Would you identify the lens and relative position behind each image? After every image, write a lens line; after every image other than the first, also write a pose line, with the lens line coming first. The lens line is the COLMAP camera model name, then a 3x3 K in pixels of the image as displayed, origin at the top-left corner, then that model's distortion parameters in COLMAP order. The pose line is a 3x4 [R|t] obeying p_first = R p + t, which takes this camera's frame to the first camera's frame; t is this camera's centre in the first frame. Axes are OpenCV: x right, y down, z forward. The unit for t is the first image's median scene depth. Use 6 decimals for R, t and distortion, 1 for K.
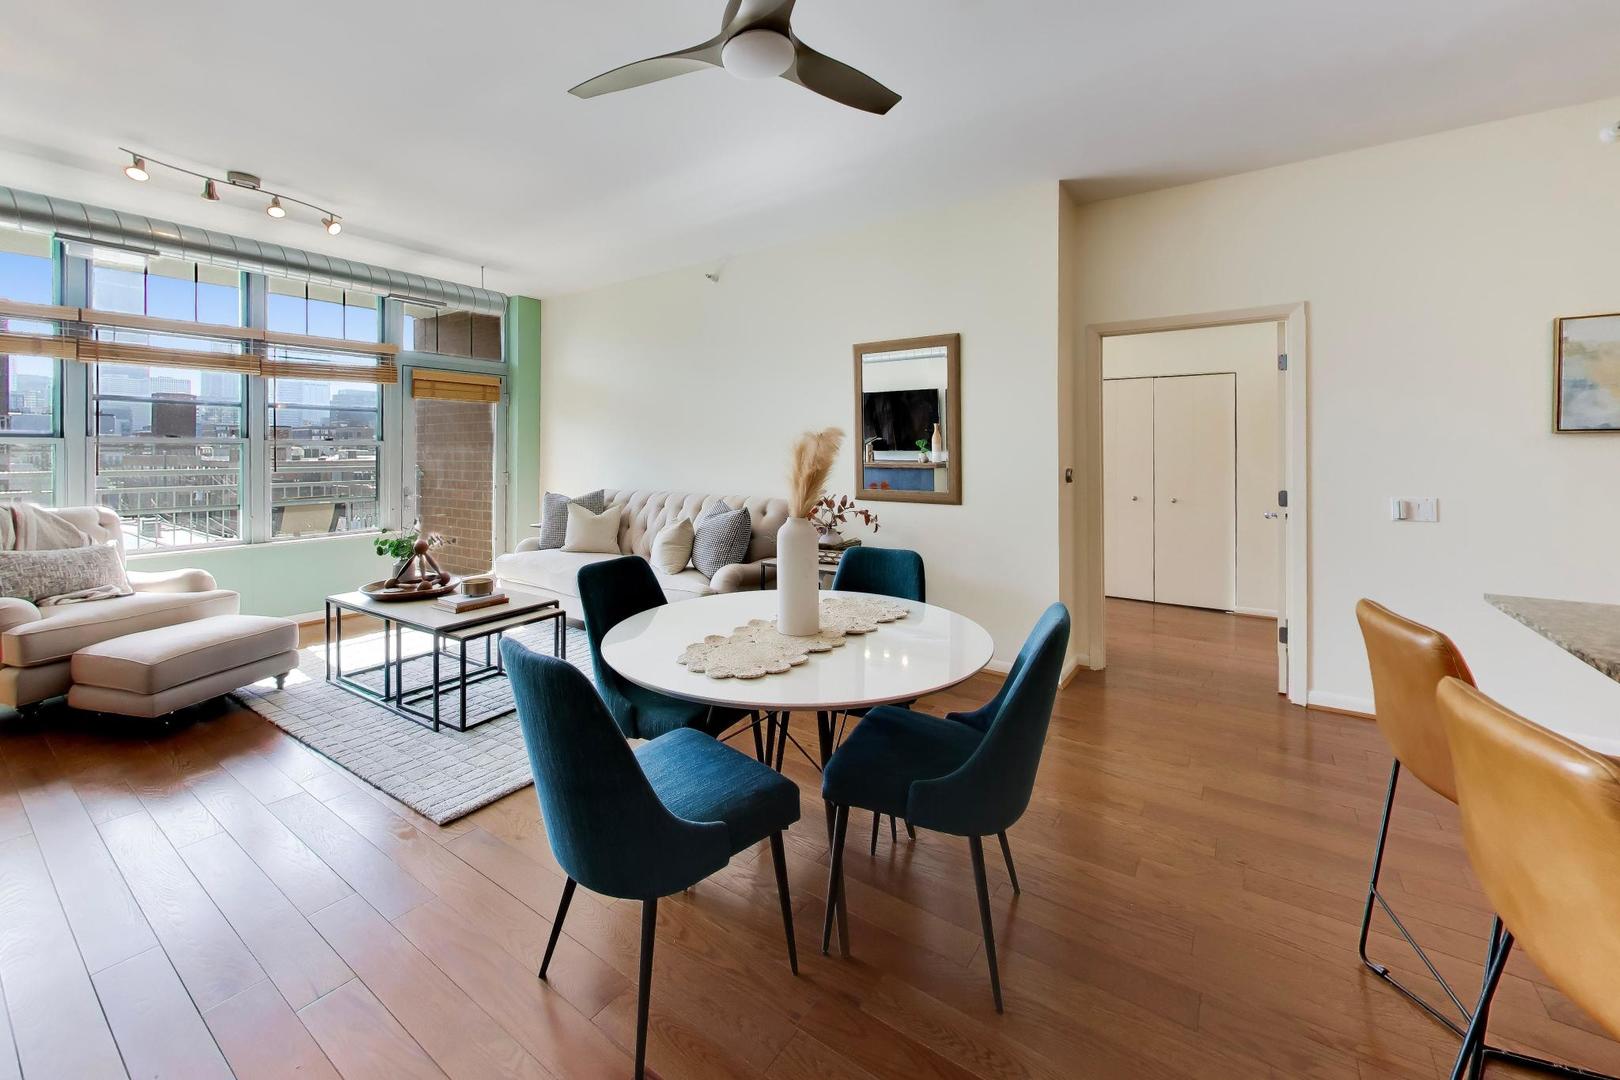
lens RADIAL K [[611.2, 0, 777.8], [0, 611.2, 454.8], [0, 0, 1]] dist [-0.001769, 0.000238]
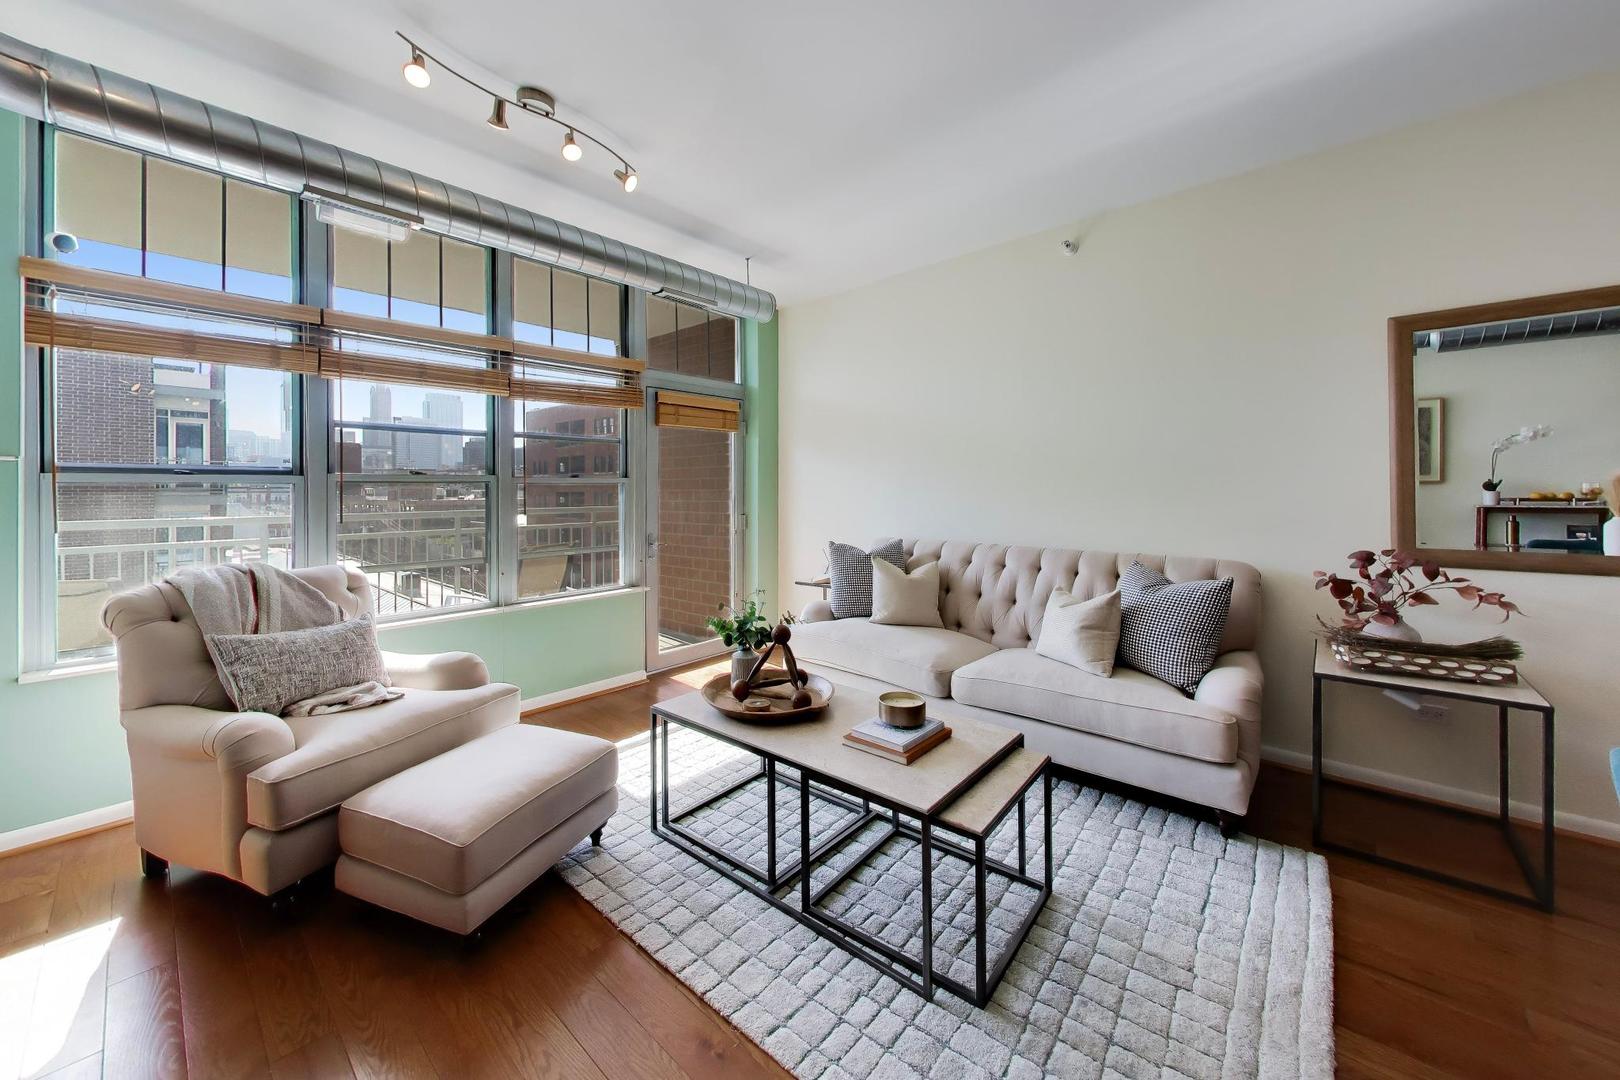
lens RADIAL K [[600.3, 0, 787.7], [0, 600.3, 488.9], [0, 0, 1]] dist [0.005121, -0.000399]
pose [[0.989303, -0.006239, -0.145742, -0.480116], [0.005380, 0.999966, -0.006287, -0.002675], [0.145776, 0.005435, 0.989303, 0.353772]]
